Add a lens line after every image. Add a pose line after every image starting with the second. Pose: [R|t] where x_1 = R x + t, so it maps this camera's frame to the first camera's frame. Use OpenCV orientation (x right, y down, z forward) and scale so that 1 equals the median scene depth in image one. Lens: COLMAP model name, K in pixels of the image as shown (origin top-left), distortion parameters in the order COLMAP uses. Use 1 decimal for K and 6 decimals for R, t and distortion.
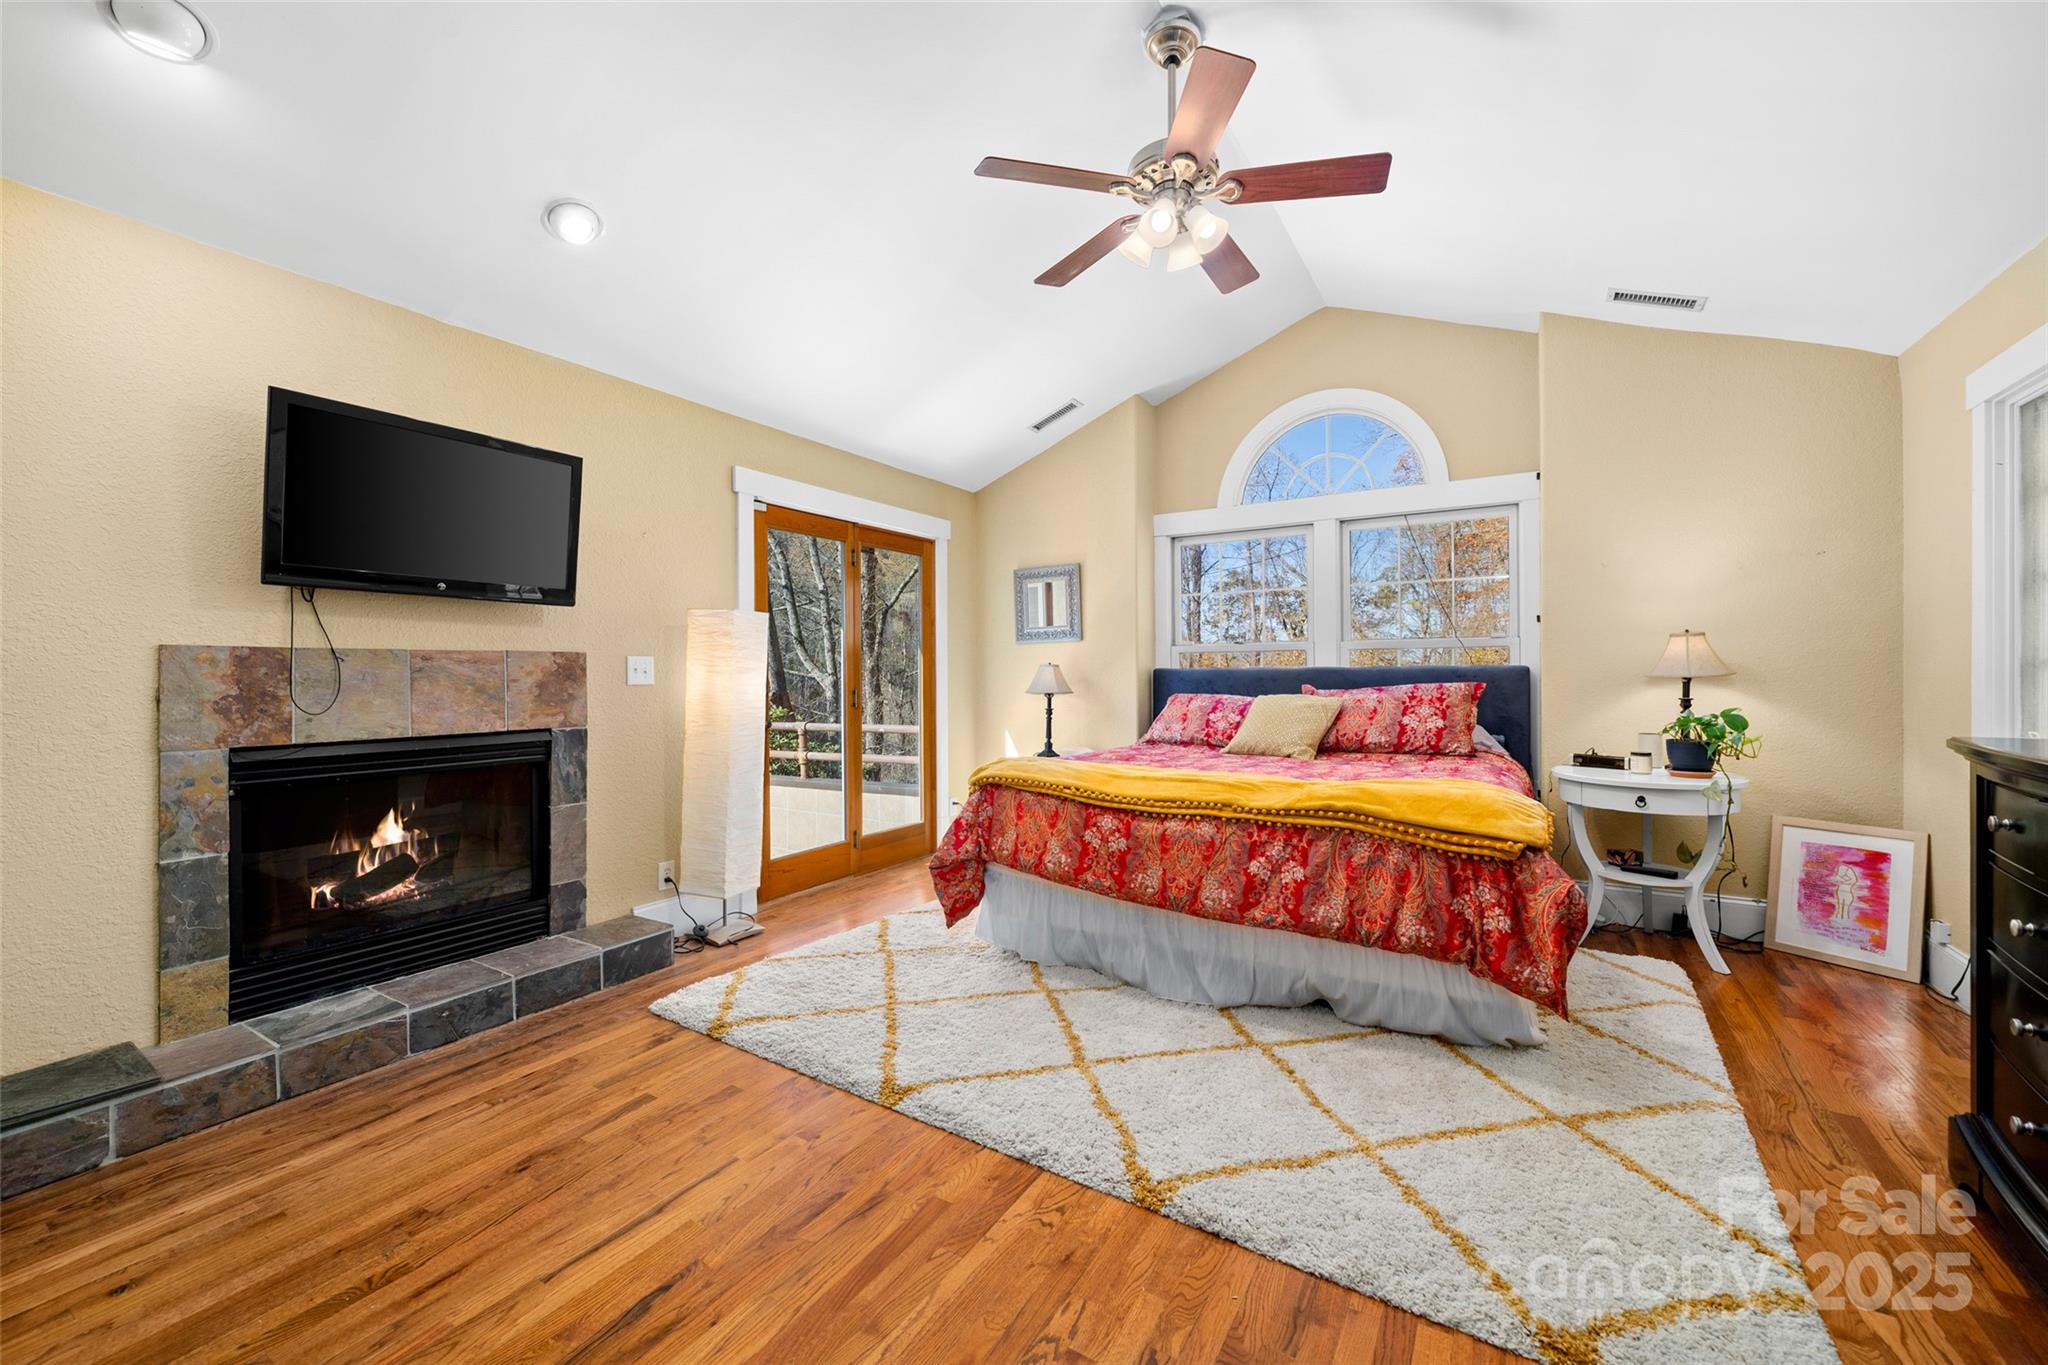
lens RADIAL K [[813.1, 0, 1058.9], [0, 813.1, 686.8], [0, 0, 1]] dist [-0.005238, -0.000162]
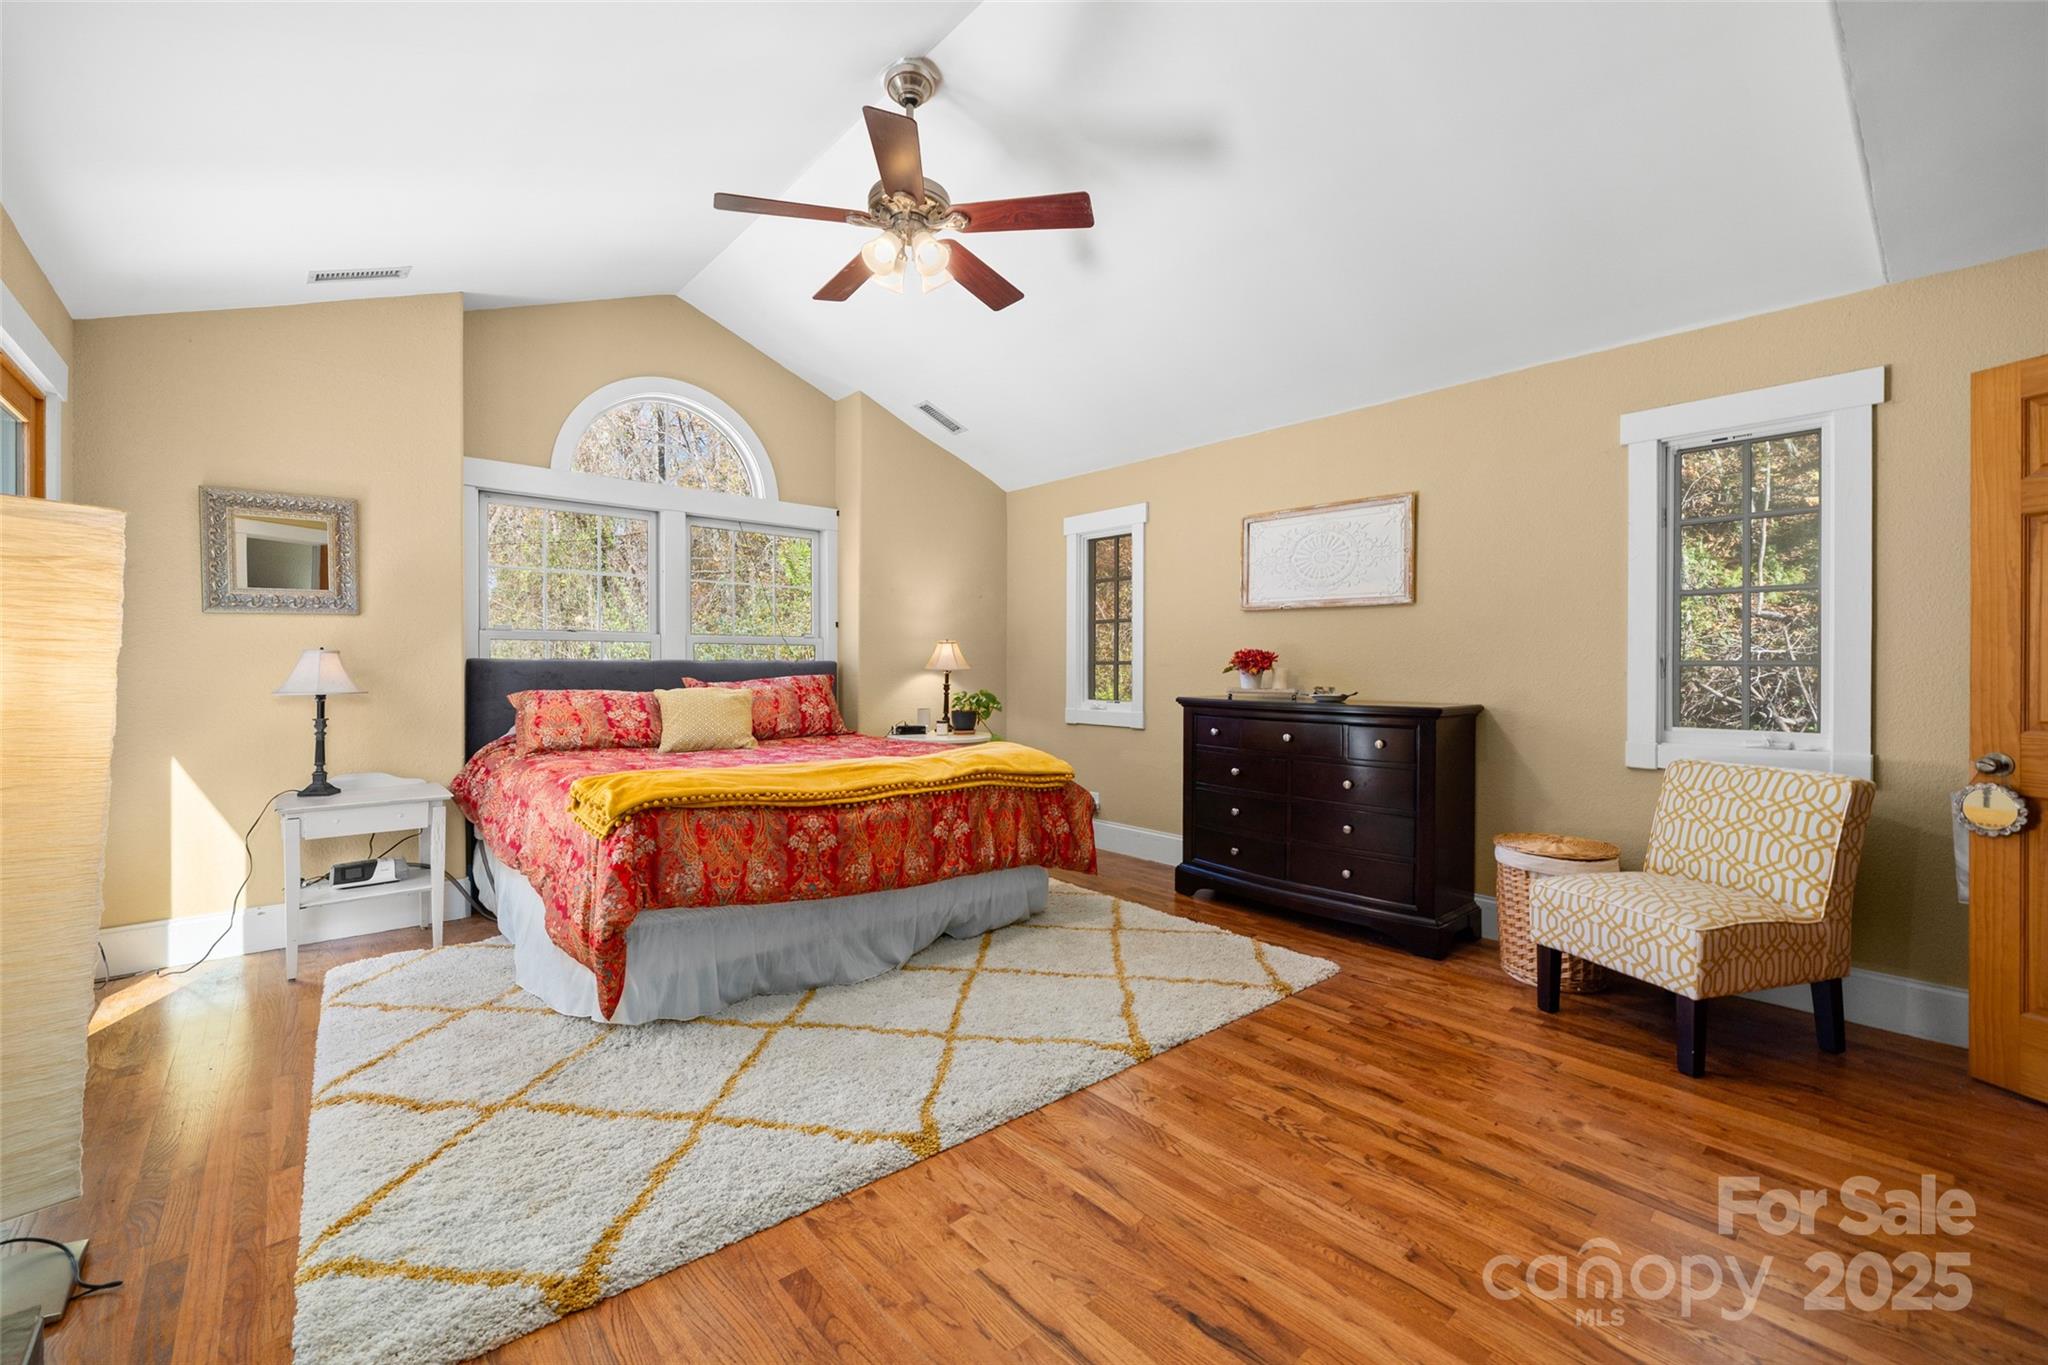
lens RADIAL K [[813.1, 0, 1014.3], [0, 813.1, 680.4], [0, 0, 1]] dist [-0.005238, -0.000162]
pose [[0.308734, -0.011048, 0.951084, -0.801865], [0.010839, 0.999908, 0.008096, -0.004626], [-0.951087, 0.007809, 0.308826, 0.502255]]
